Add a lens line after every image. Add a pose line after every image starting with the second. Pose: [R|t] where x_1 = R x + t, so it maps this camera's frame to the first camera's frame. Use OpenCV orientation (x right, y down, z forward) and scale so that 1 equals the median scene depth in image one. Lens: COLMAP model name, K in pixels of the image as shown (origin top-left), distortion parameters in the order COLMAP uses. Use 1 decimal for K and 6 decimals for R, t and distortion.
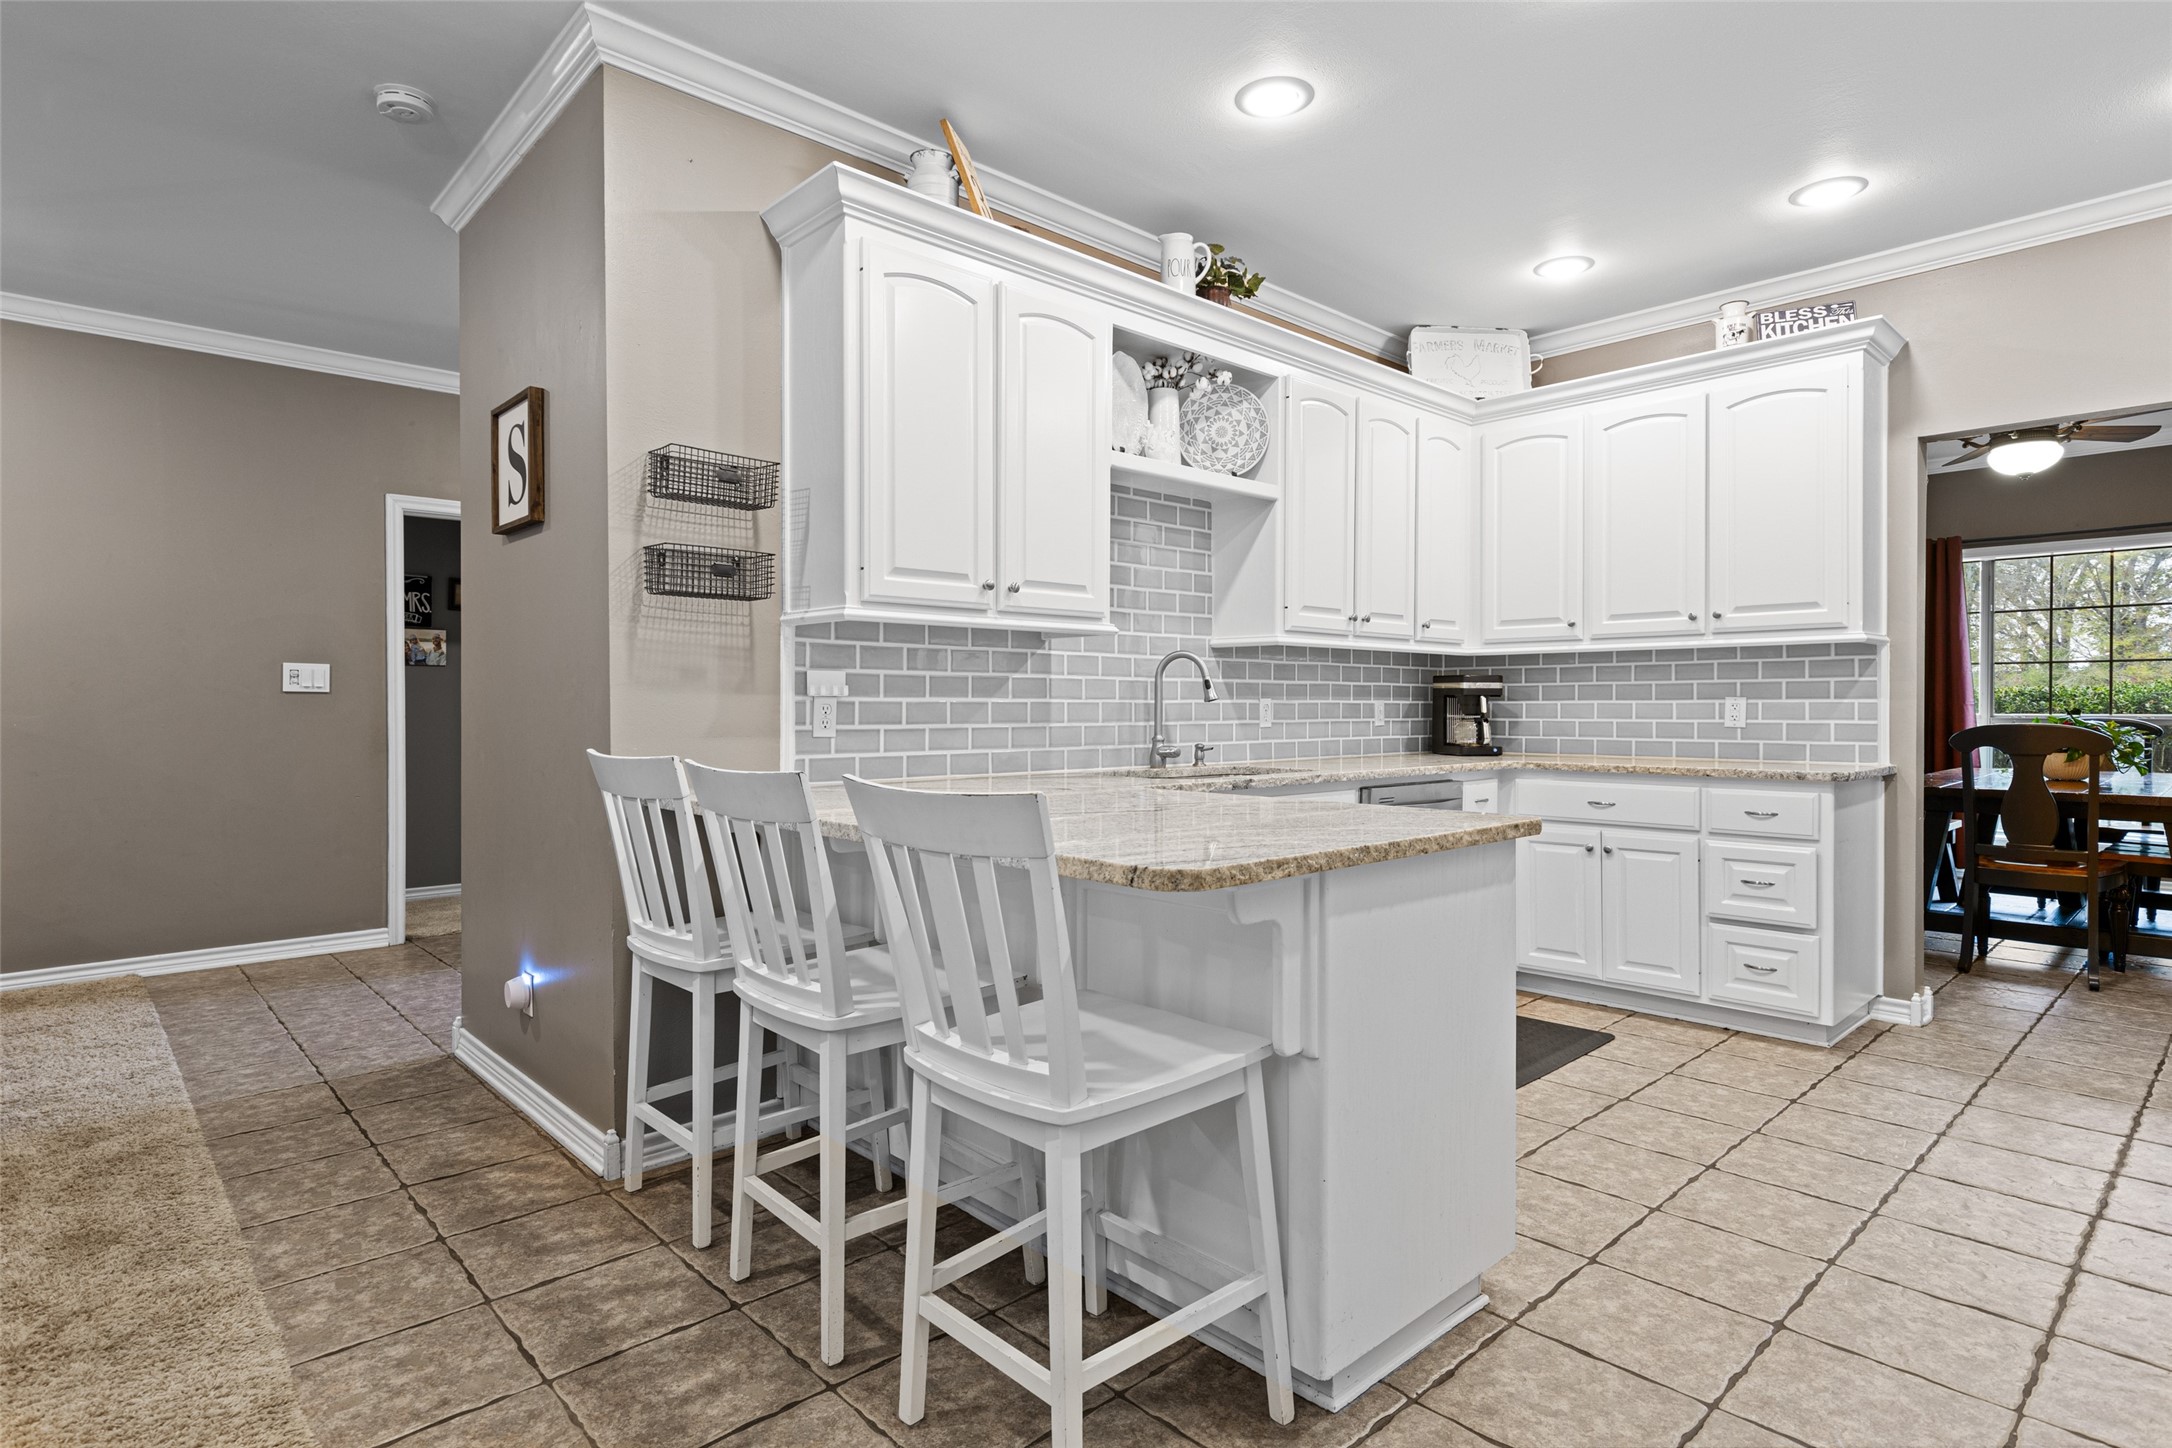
lens RADIAL K [[1118.9, 0, 1087.4], [0, 1118.9, 714.3], [0, 0, 1]] dist [-0.001253, 0.000680]
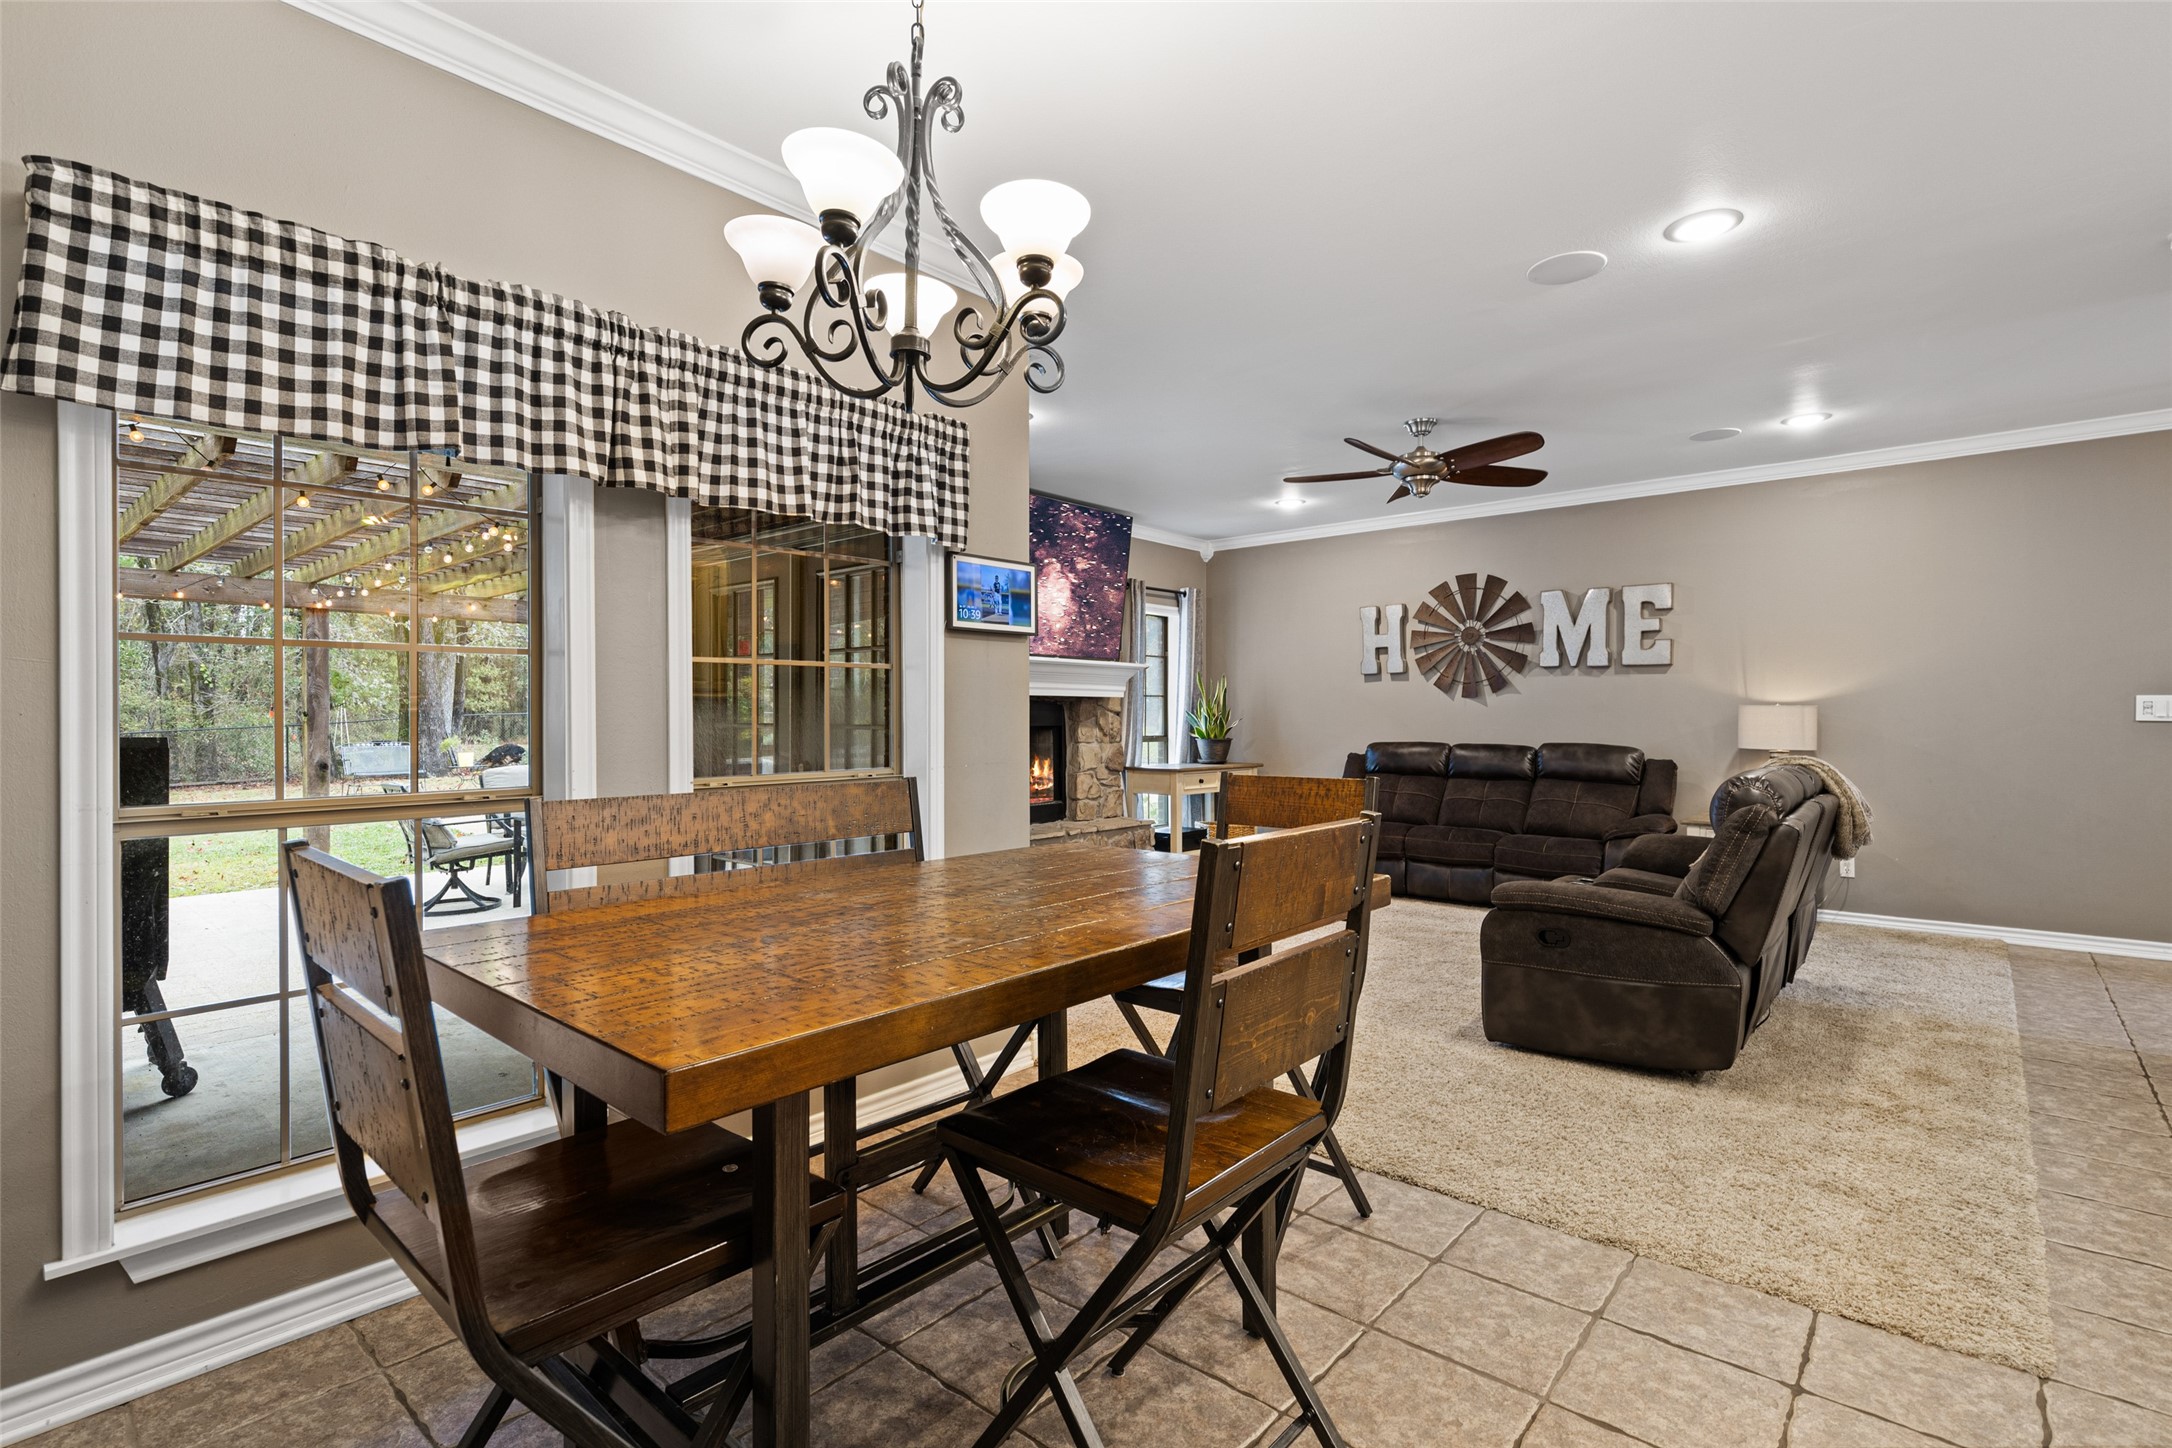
lens RADIAL K [[1025.1, 0, 1079.0], [0, 1025.1, 715.0], [0, 0, 1]] dist [-0.004648, 0.000892]
pose [[0.096629, -0.000042, -0.995320, 0.371836], [-0.006479, 0.999979, -0.000671, -0.033256], [0.995299, 0.006514, 0.096627, -0.297954]]
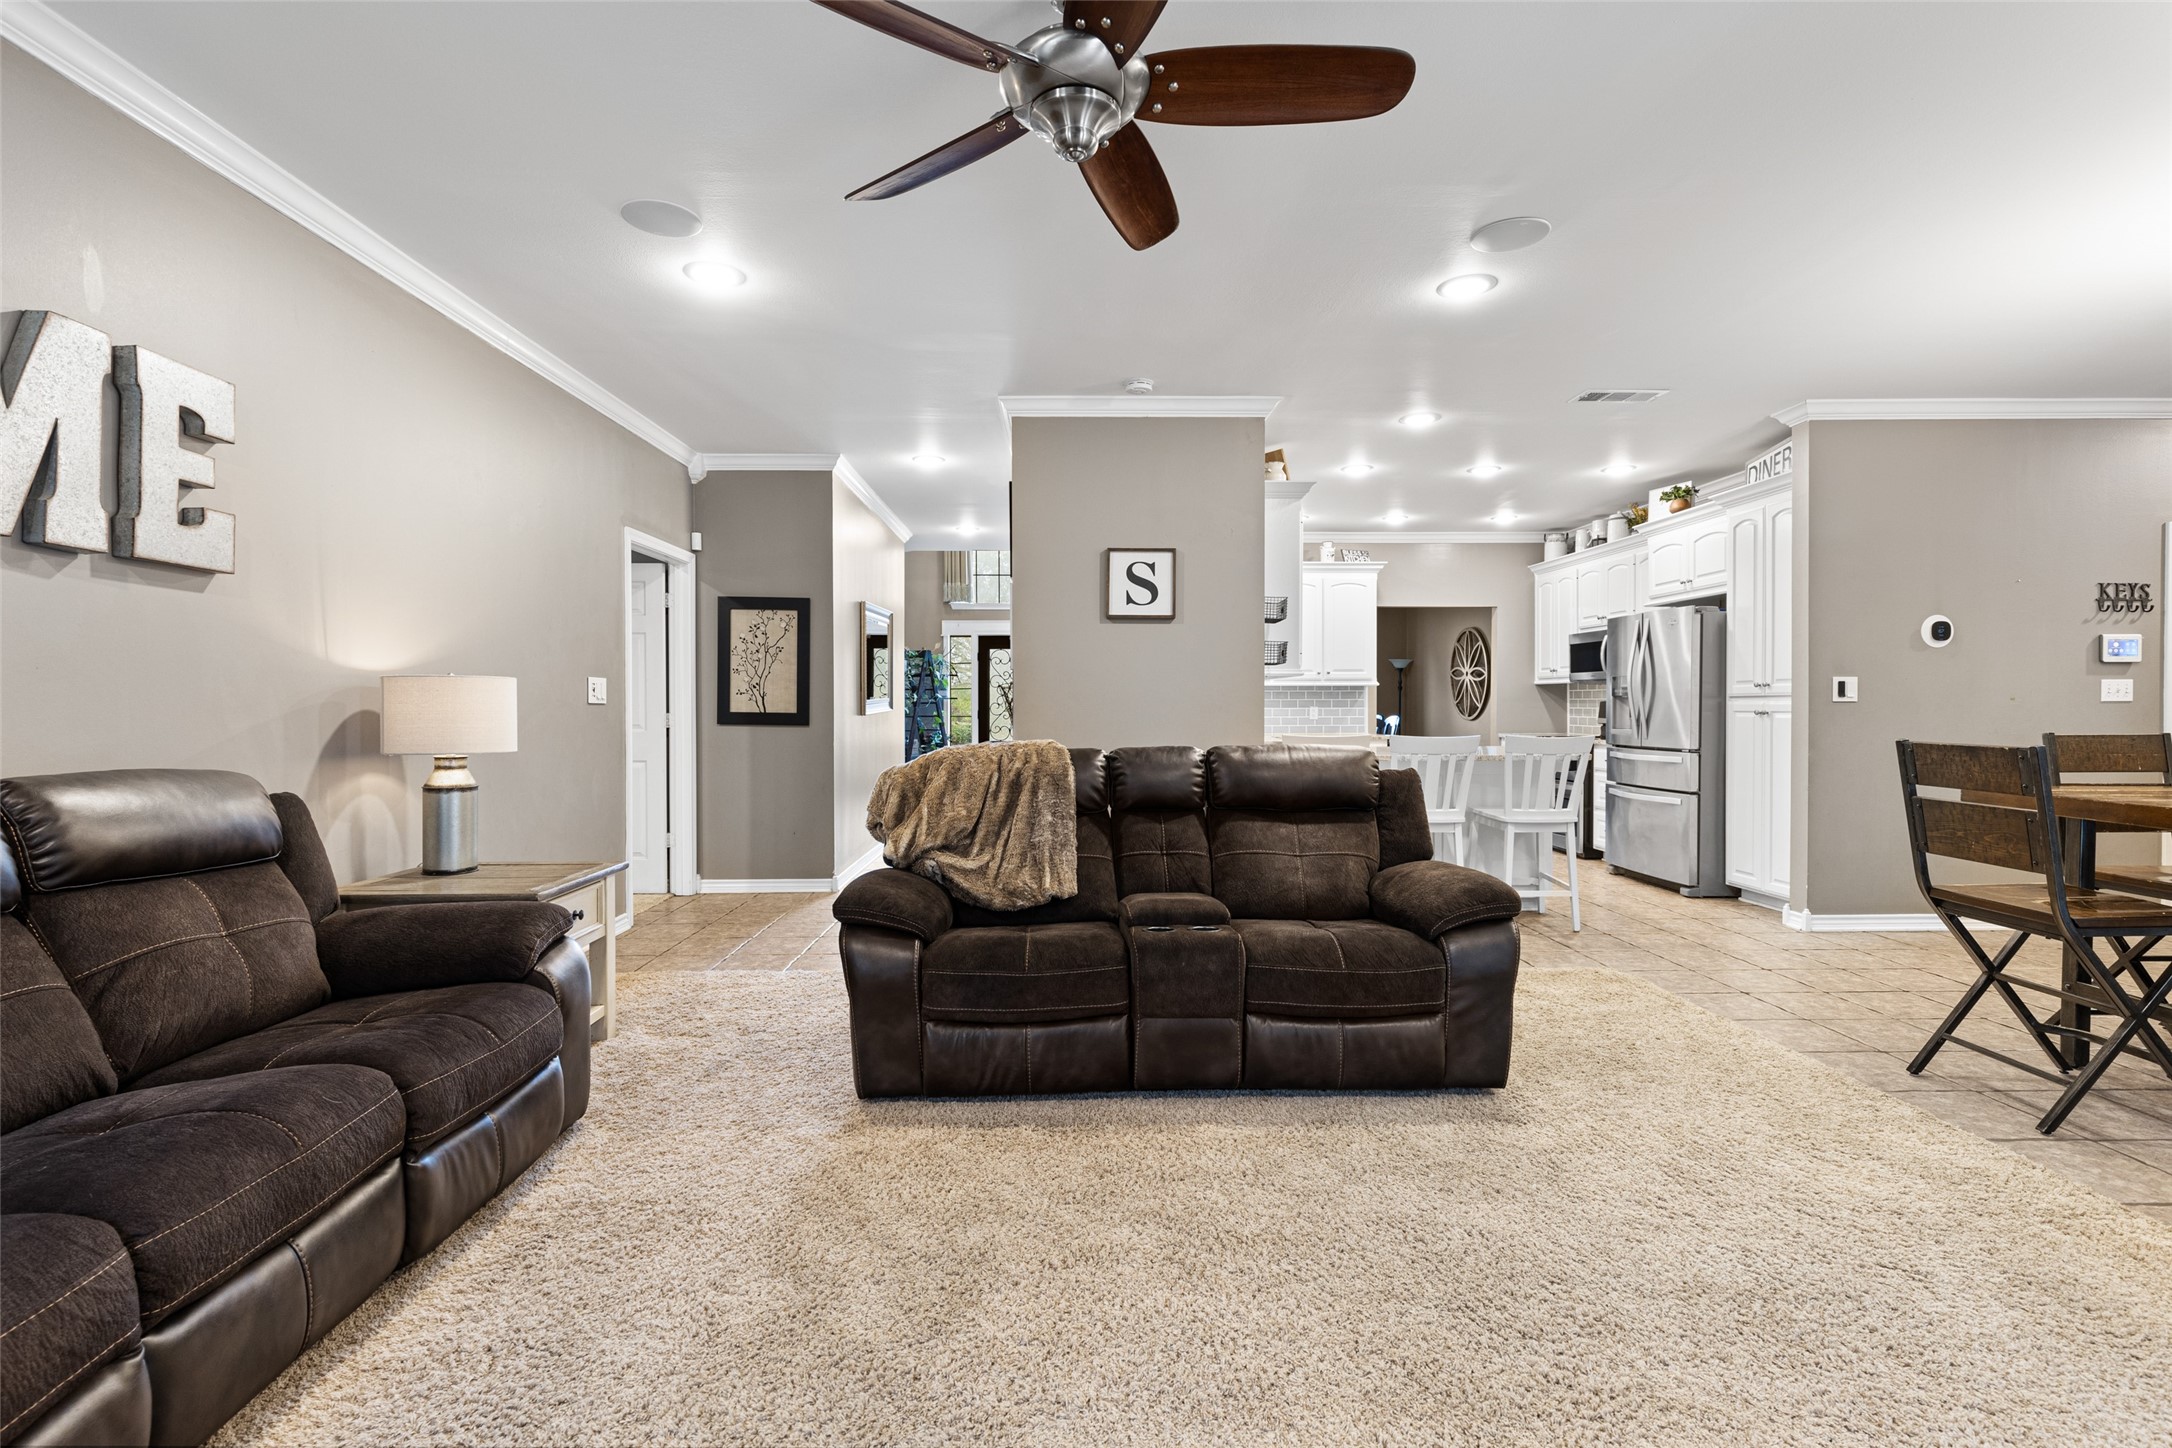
lens RADIAL K [[979.7, 0, 1100.5], [0, 979.7, 715.0], [0, 0, 1]] dist [0.006318, -0.001268]
pose [[0.646645, -0.008657, 0.762742, -2.006708], [0.007933, 0.999958, 0.004624, -0.021969], [-0.762750, 0.003060, 0.646687, 0.019279]]
